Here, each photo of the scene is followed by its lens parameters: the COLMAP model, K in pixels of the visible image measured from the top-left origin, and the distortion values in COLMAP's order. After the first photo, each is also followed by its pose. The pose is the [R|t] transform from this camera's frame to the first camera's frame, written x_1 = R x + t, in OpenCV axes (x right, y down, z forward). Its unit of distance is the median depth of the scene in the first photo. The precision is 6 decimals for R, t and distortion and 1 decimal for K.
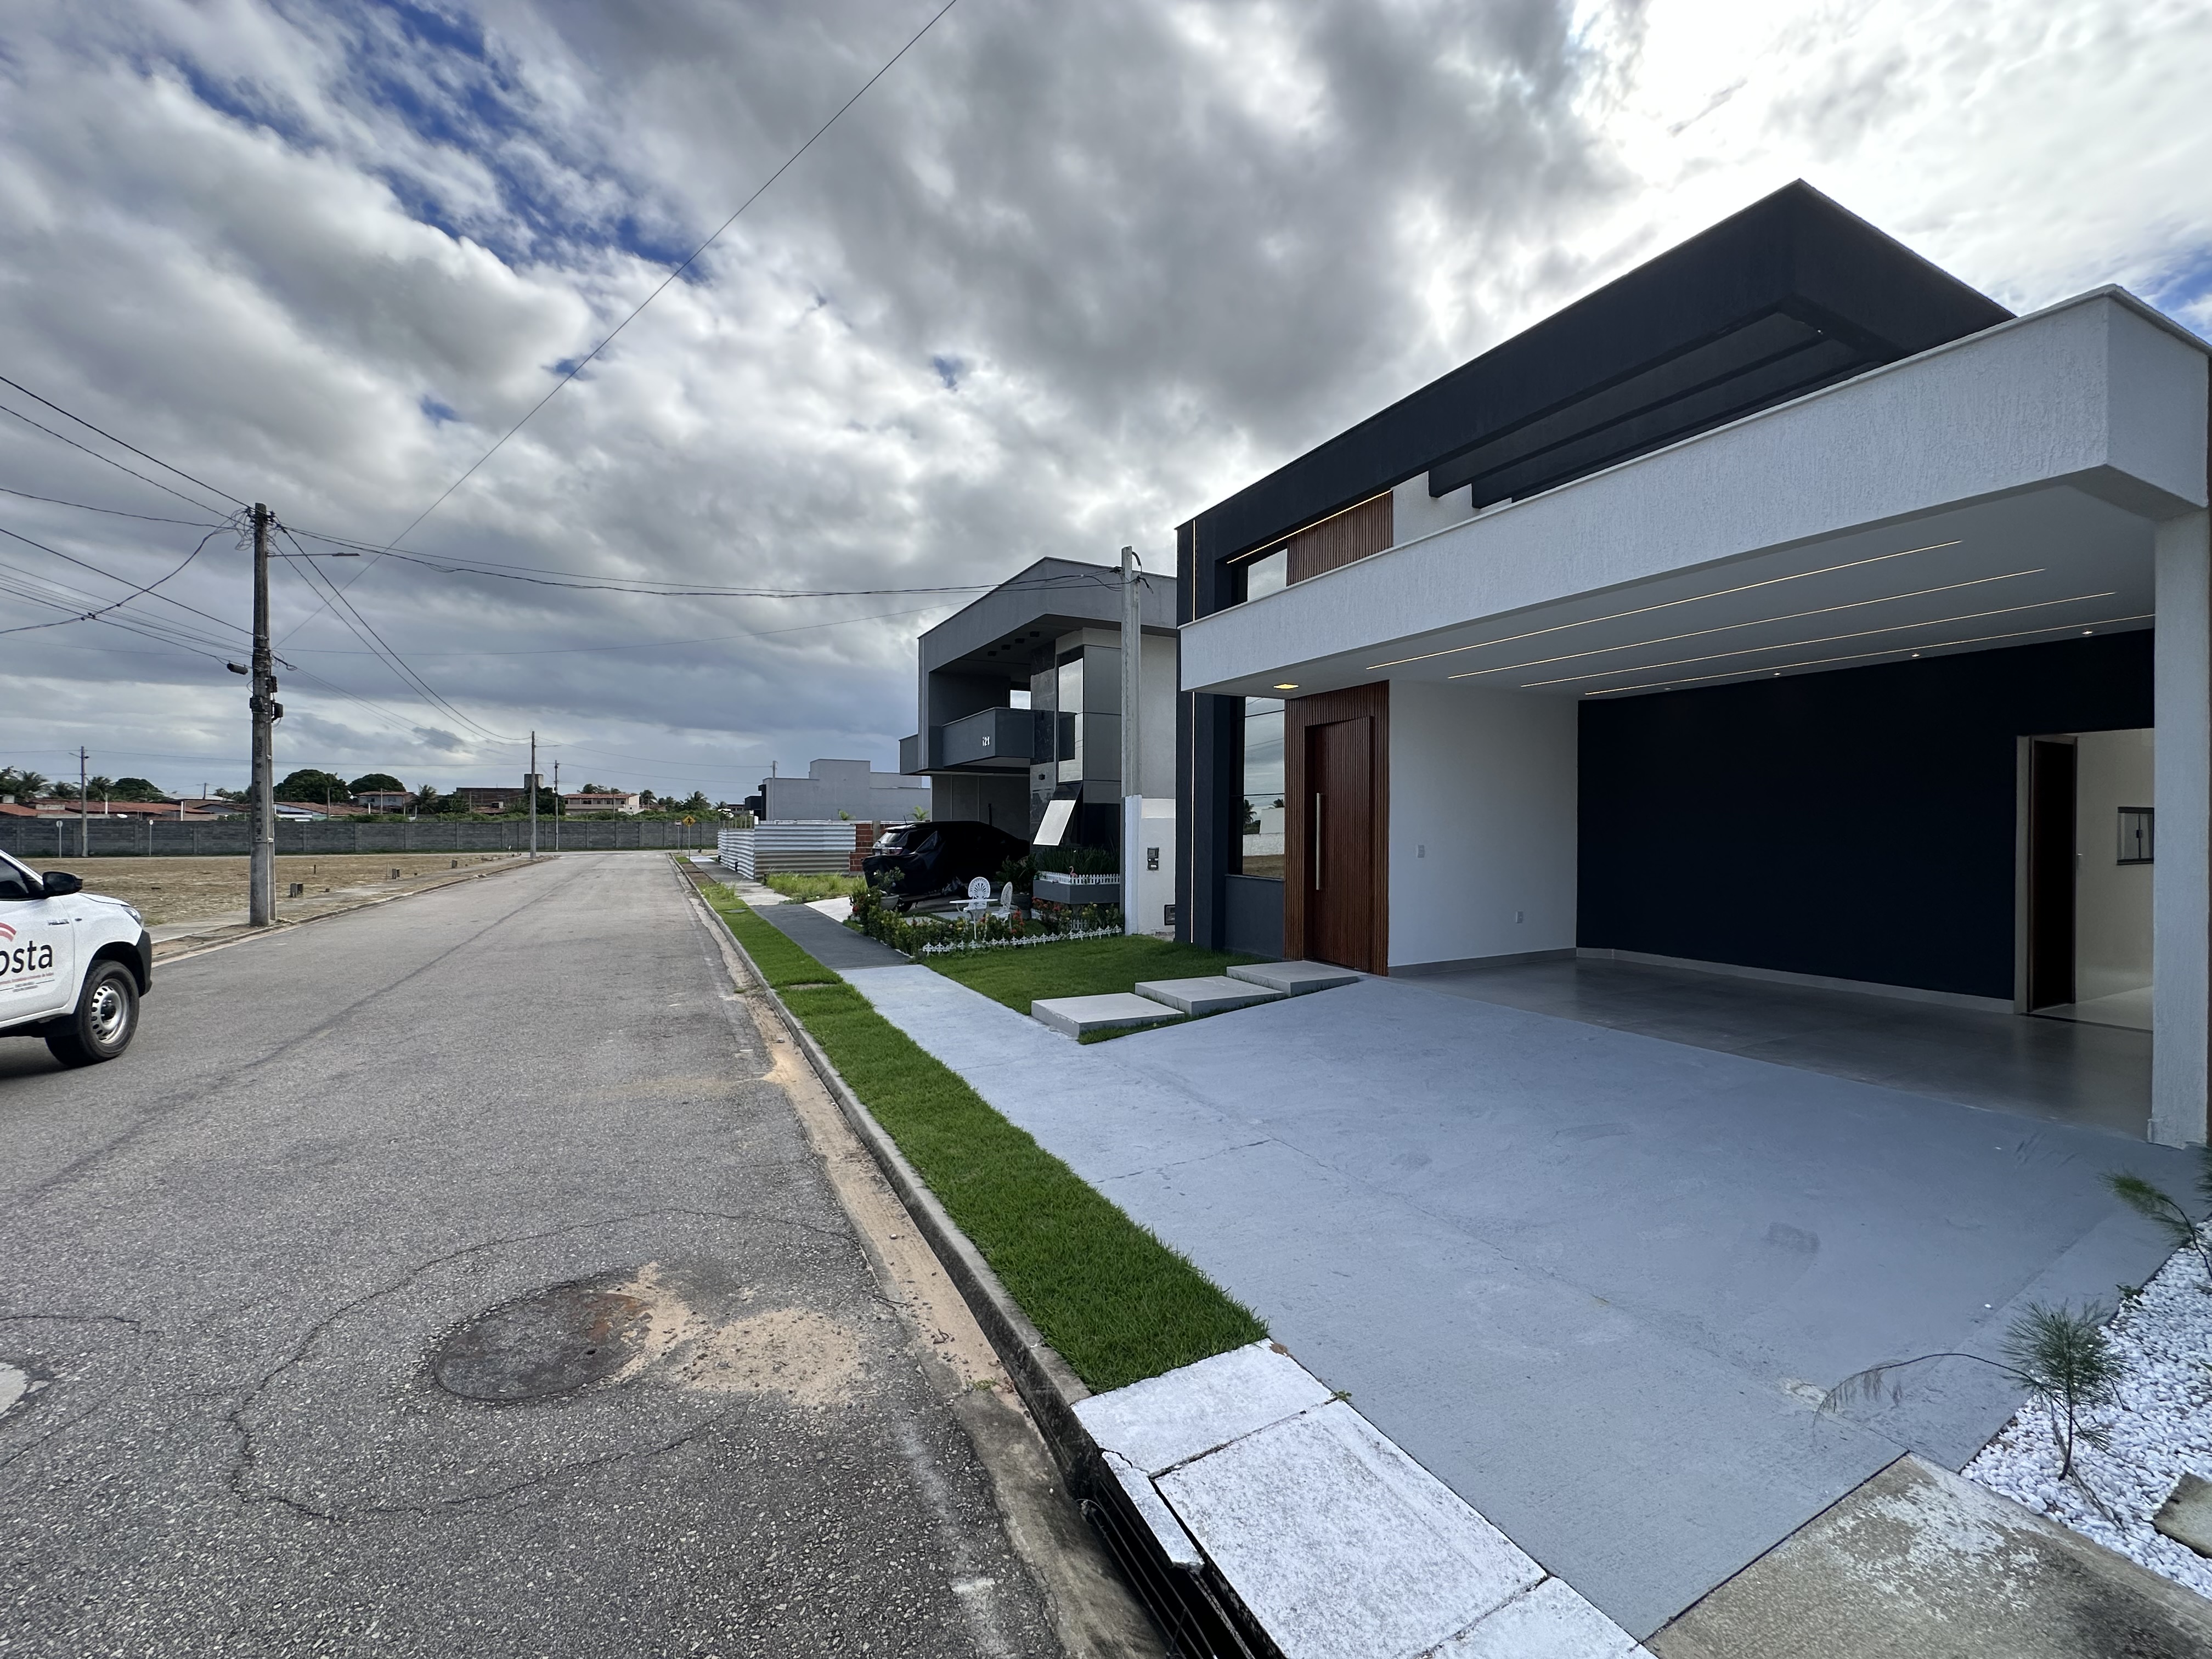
lens RADIAL K [[886.5, 0, 1102.3], [0, 886.5, 829.5], [0, 0, 1]] dist [-0.001650, 0.000053]
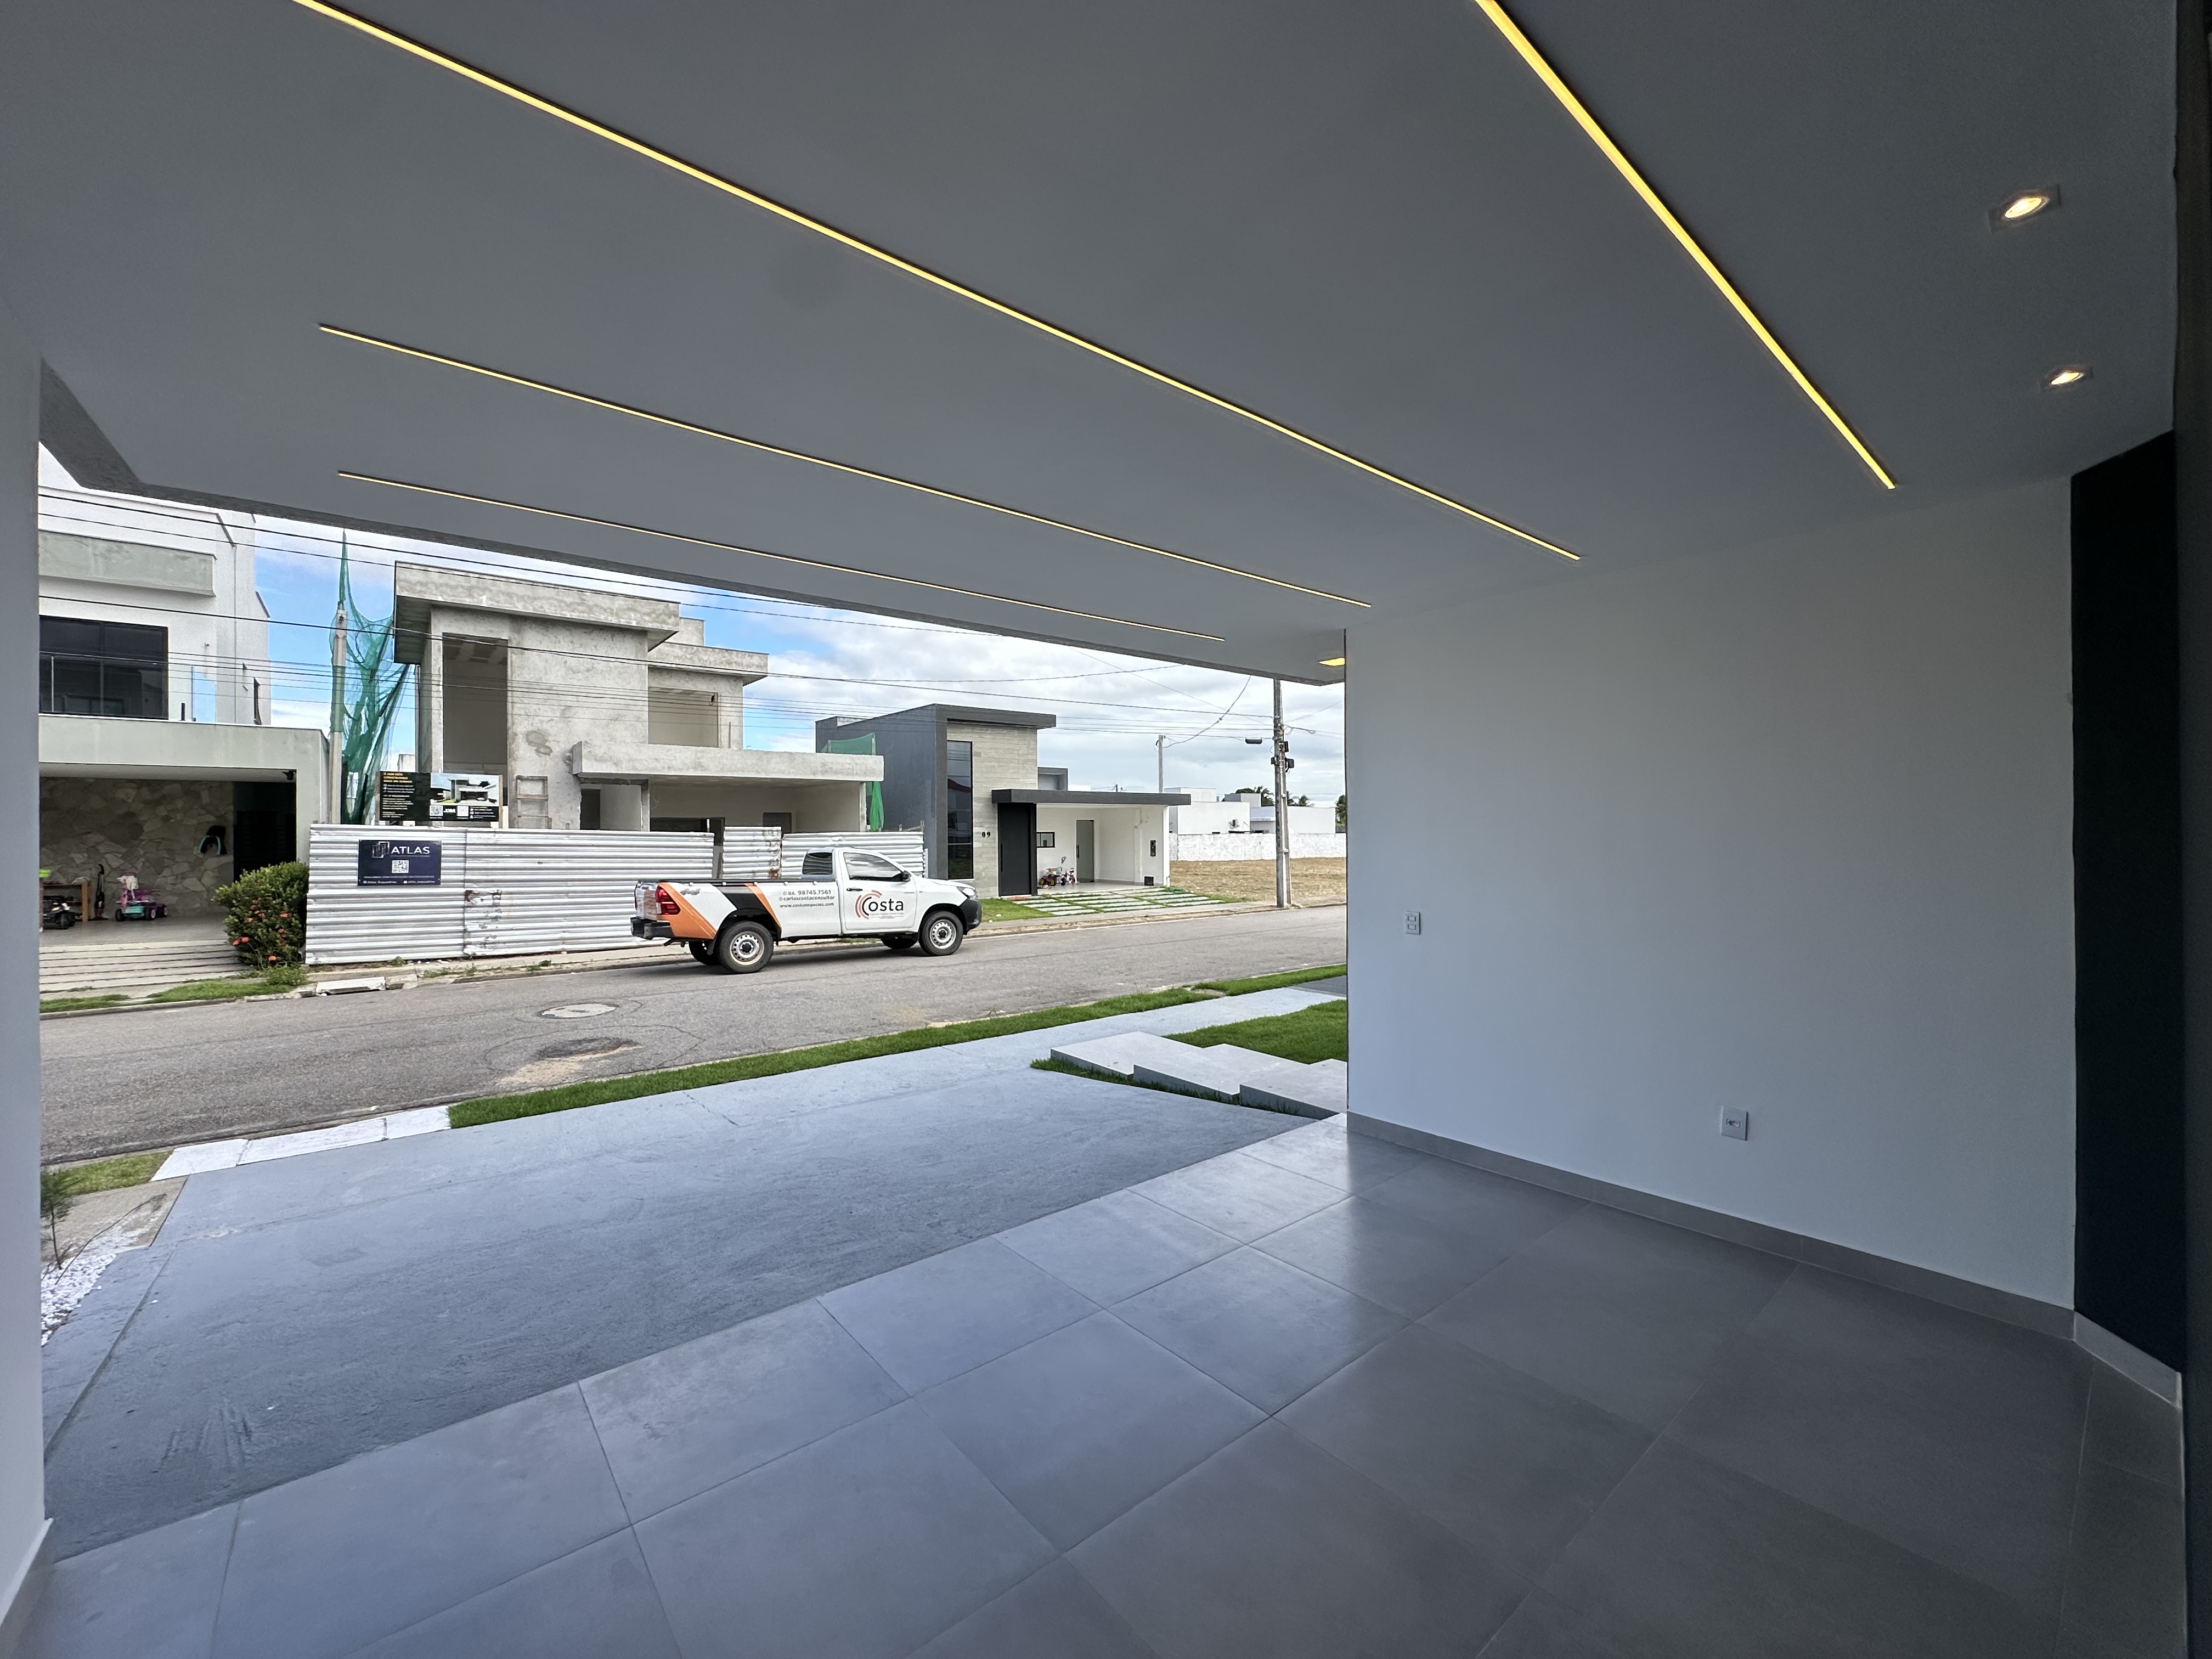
lens RADIAL K [[886.5, 0, 1101.3], [0, 886.5, 834.7], [0, 0, 1]] dist [-0.001650, 0.000053]
pose [[0.206471, -0.001839, -0.978451, 1.258614], [0.006052, 0.999982, -0.000603, -0.044424], [0.978434, -0.005797, 0.206479, 1.036545]]
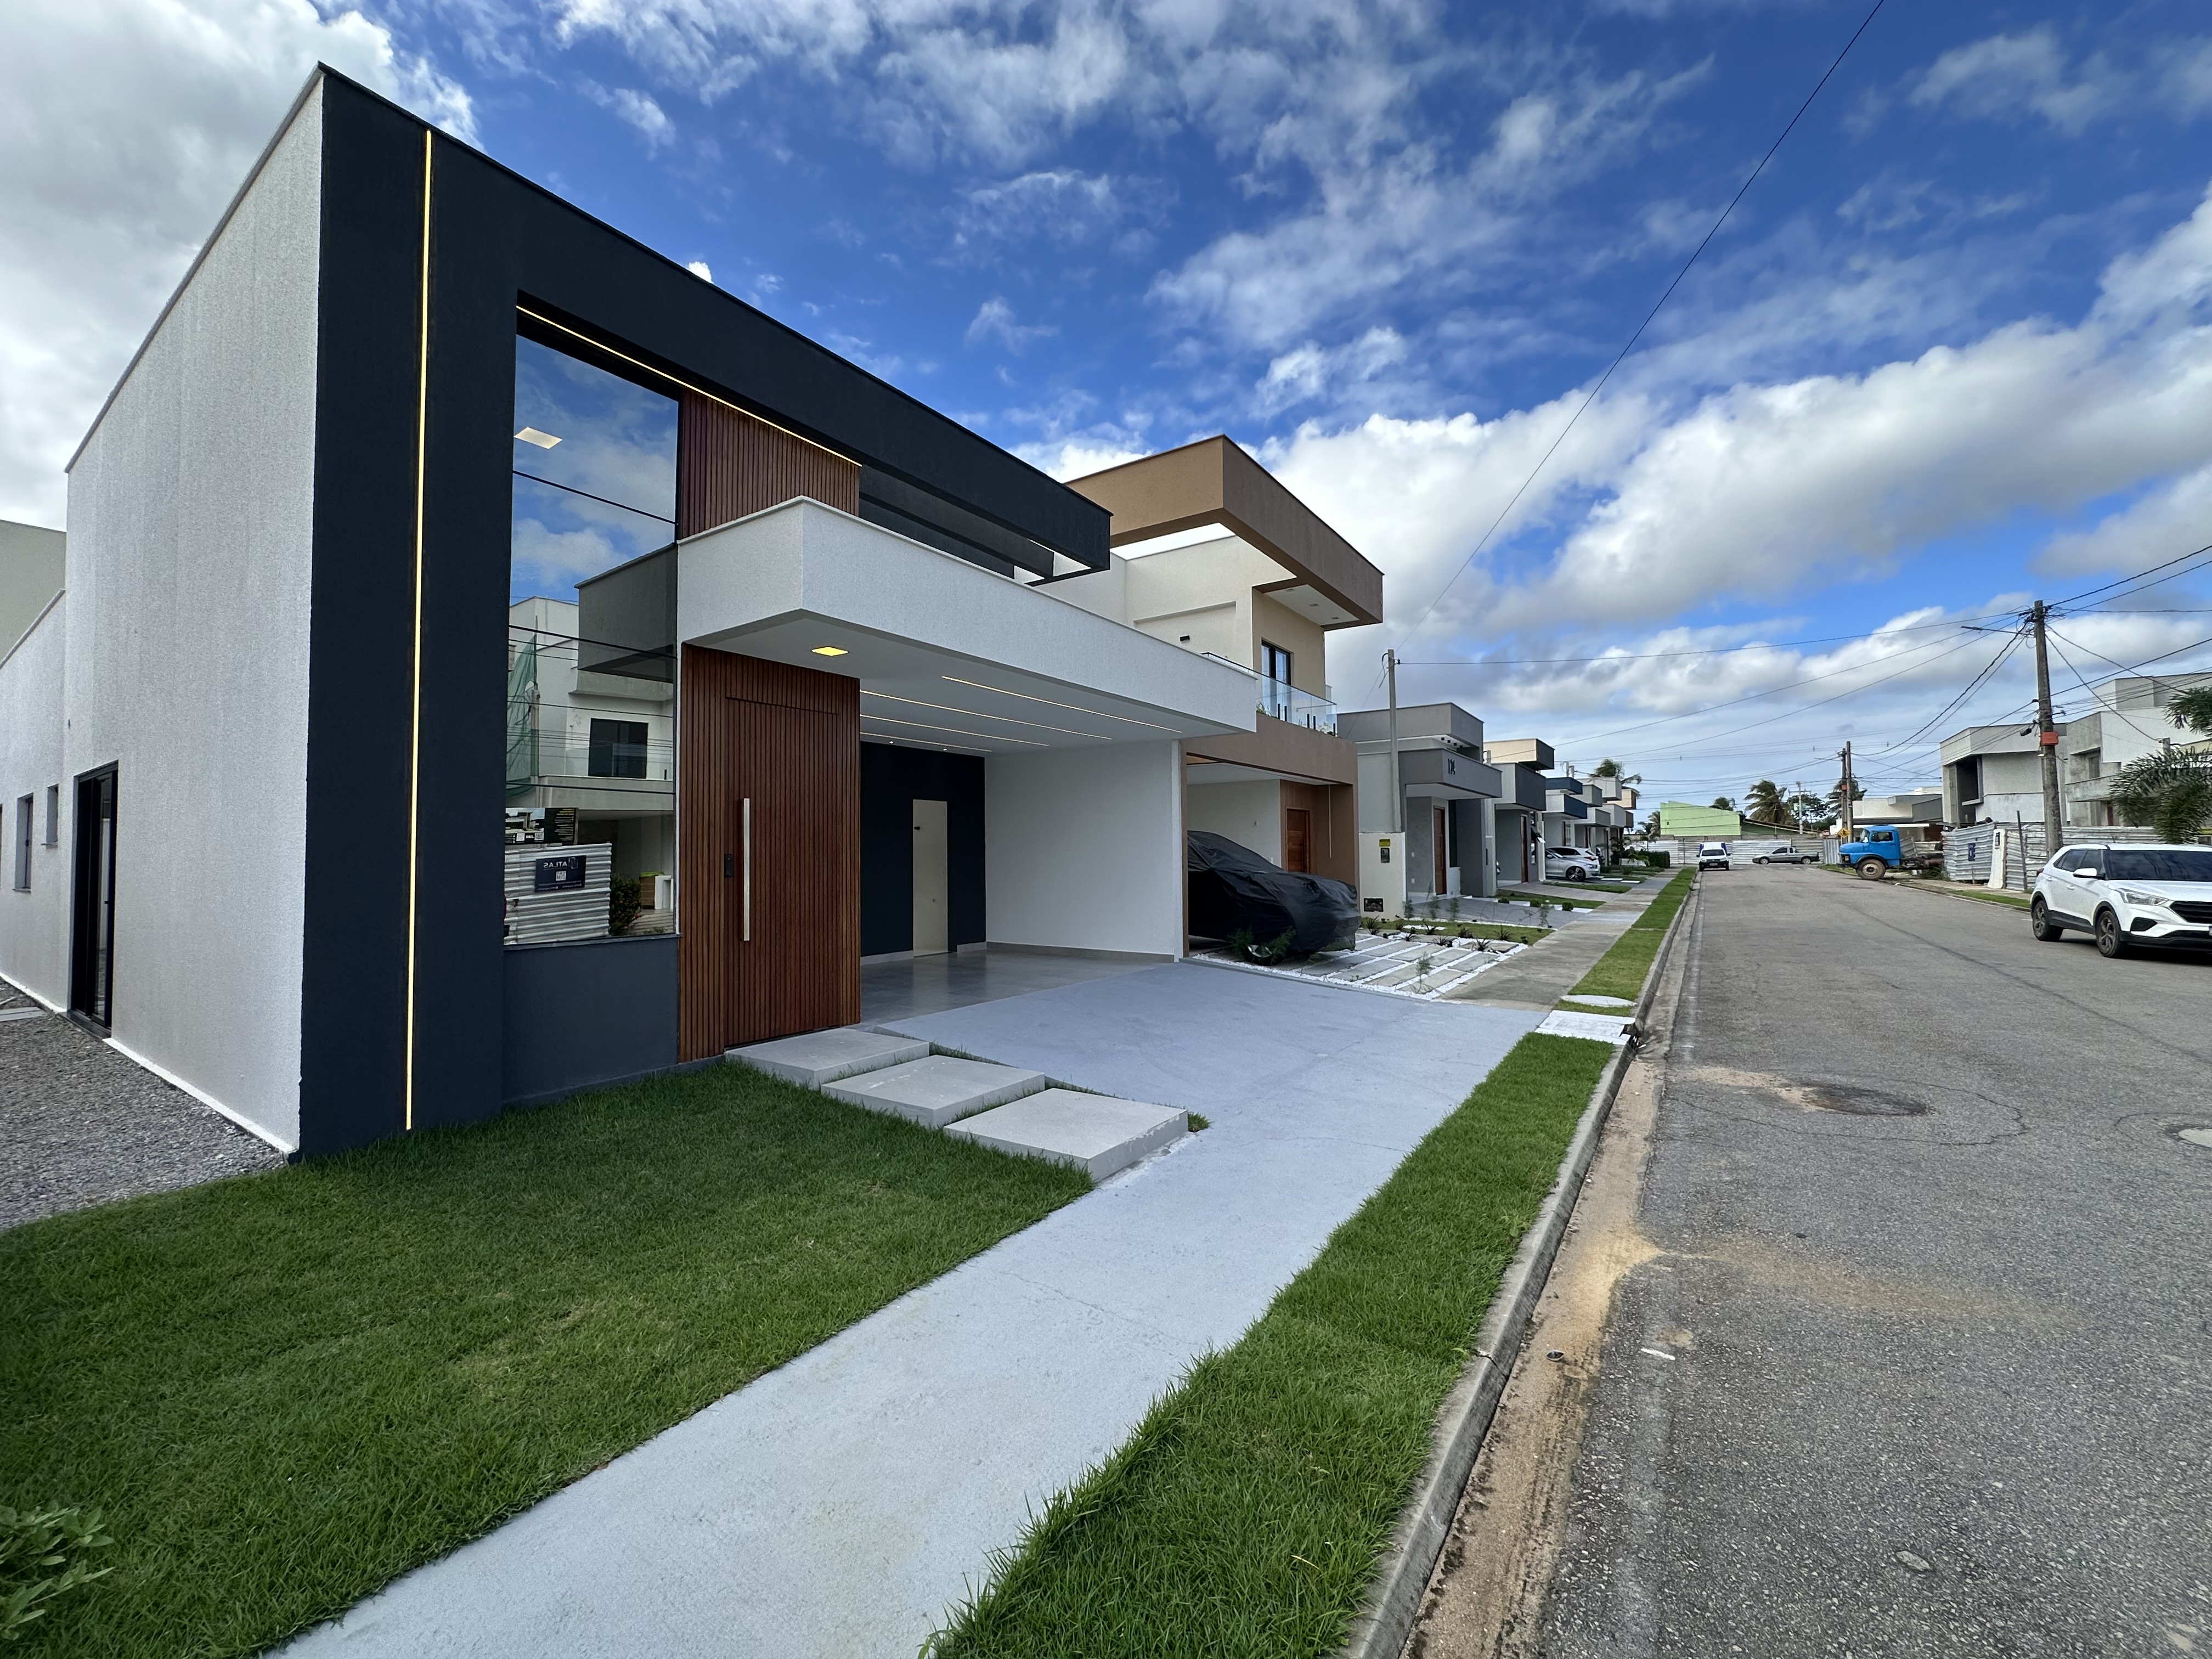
lens RADIAL K [[886.5, 0, 1099.6], [0, 886.5, 828.8], [0, 0, 1]] dist [-0.001650, 0.000053]
pose [[-0.479989, 0.027989, 0.876828, -0.791033], [0.008649, 0.999593, -0.027173, 0.005505], [-0.877232, -0.005459, -0.480036, 1.744579]]
